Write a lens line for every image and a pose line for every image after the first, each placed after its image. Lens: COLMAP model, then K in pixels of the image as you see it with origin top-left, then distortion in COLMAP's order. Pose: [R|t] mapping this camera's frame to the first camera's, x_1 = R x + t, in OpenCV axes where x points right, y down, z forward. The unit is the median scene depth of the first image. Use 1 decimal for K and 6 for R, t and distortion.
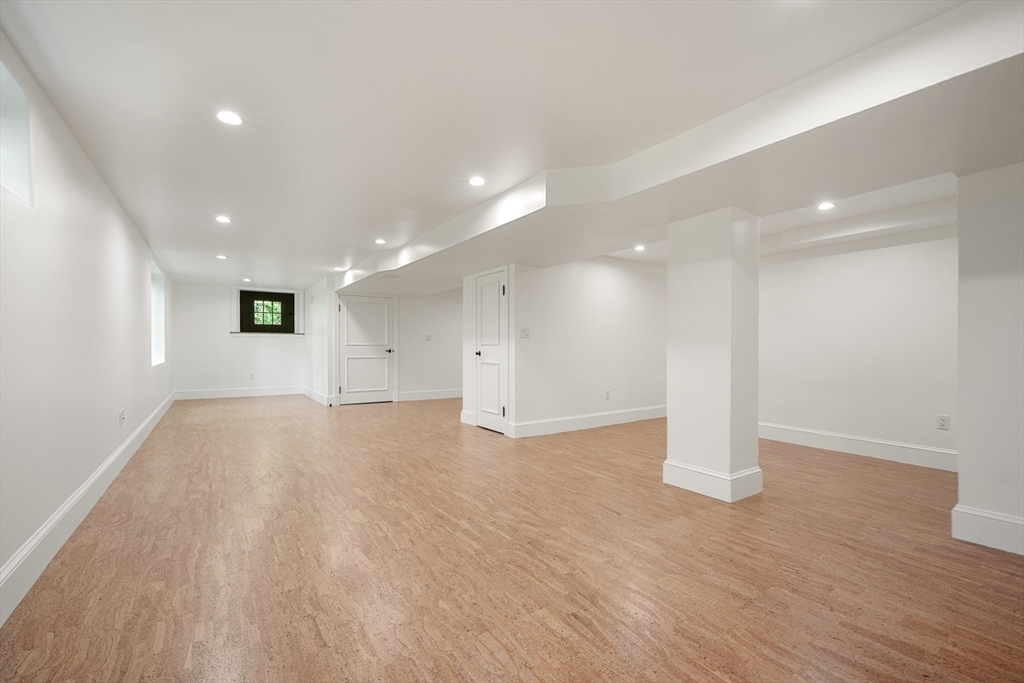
lens RADIAL K [[439.5, 0, 512.8], [0, 439.5, 344.3], [0, 0, 1]] dist [0.000409, 0.000144]
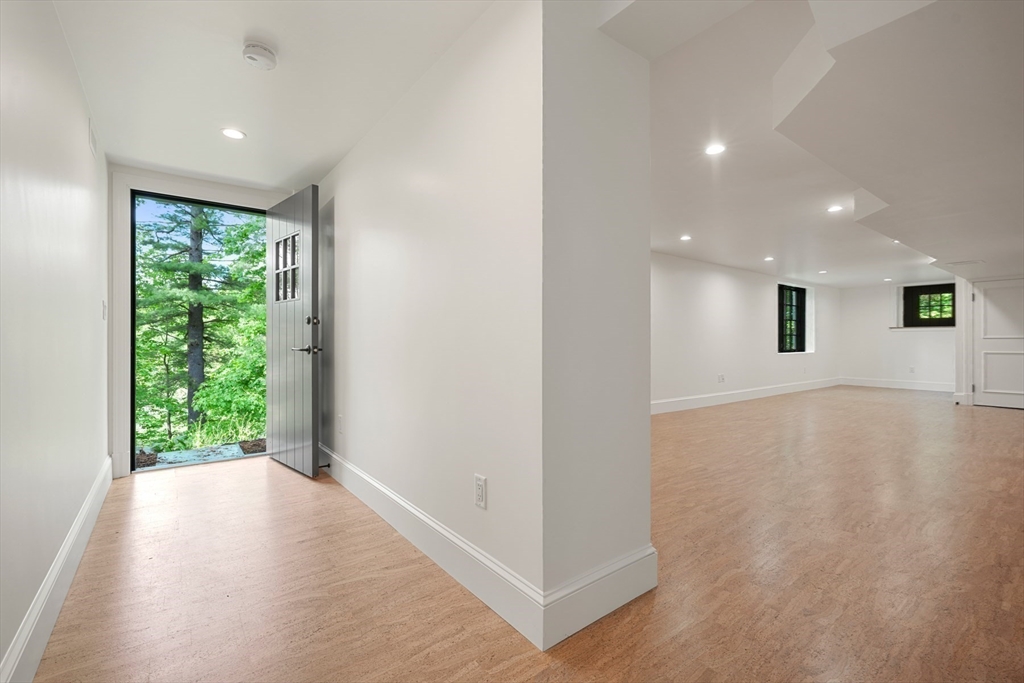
lens RADIAL K [[445.2, 0, 510.5], [0, 445.2, 340.4], [0, 0, 1]] dist [-0.010480, 0.000615]
pose [[0.061893, 0.000126, -0.998083, 0.412213], [0.003386, 0.999994, 0.000336, 0.001192], [0.998077, -0.003400, 0.061893, -0.008905]]
